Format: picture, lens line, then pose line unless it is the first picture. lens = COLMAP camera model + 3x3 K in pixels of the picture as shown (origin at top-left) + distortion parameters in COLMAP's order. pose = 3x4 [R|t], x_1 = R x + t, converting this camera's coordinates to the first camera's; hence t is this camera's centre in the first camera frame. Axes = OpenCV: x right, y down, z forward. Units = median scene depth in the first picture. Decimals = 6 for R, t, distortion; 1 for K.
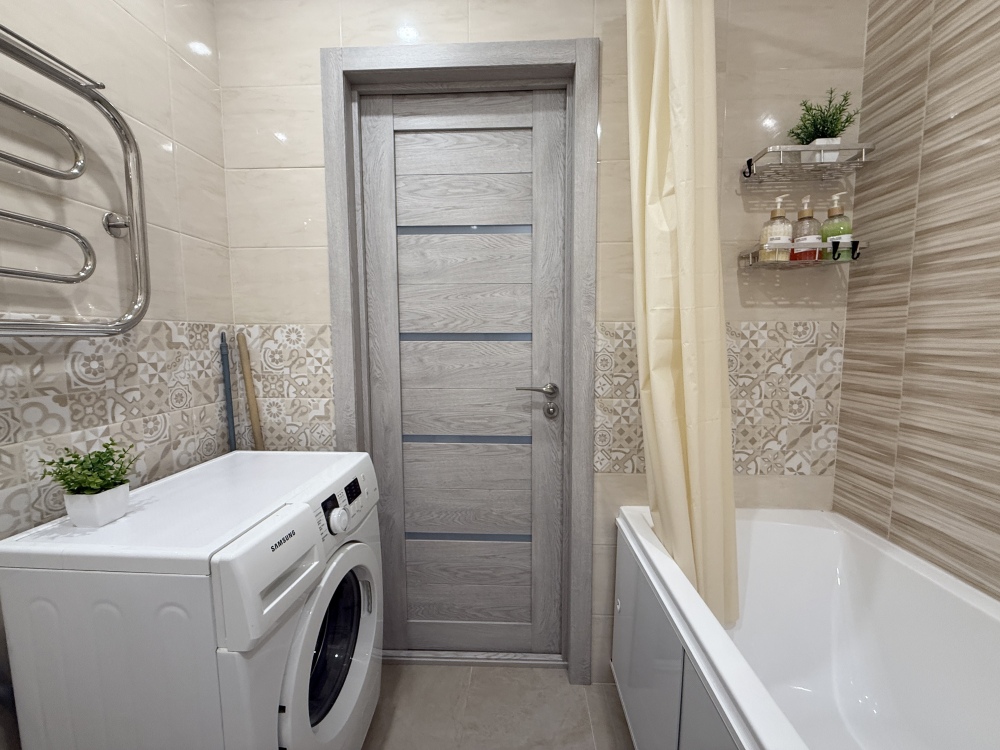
lens RADIAL K [[399.2, 0, 500.0], [0, 399.2, 375.0], [0, 0, 1]] dist [-0.000206, 0.000047]
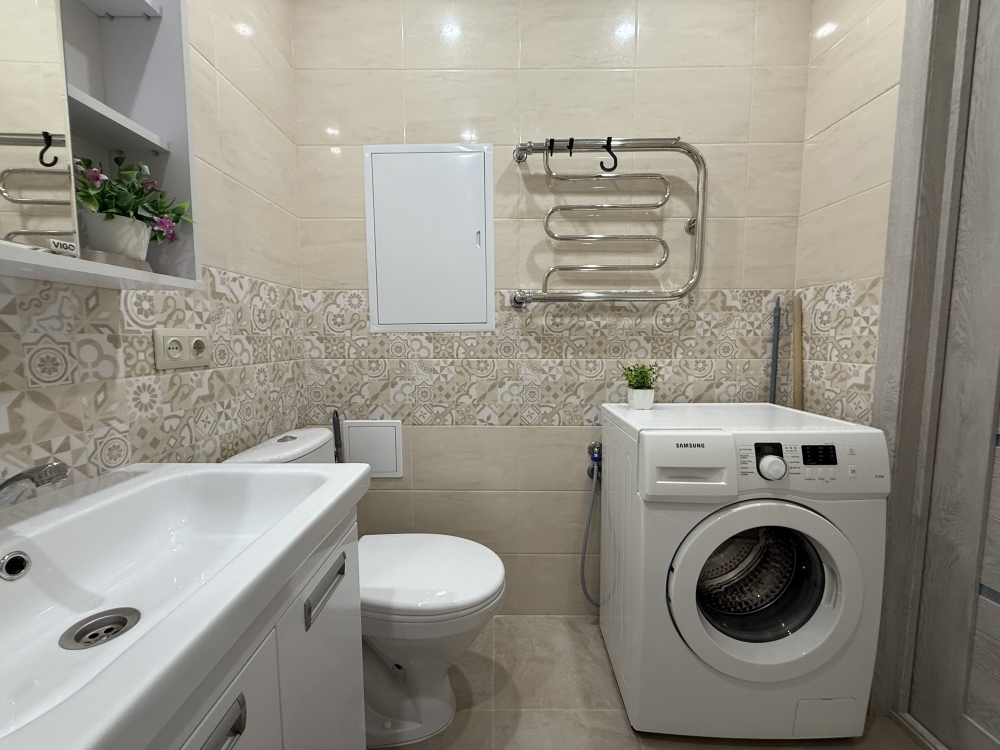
lens RADIAL K [[399.2, 0, 500.0], [0, 399.2, 375.0], [0, 0, 1]] dist [-0.000206, 0.000047]
pose [[0.056889, 0.094951, -0.993855, 0.402822], [-0.085221, 0.992296, 0.089924, 0.077852], [0.994737, 0.079582, 0.064543, 0.179844]]
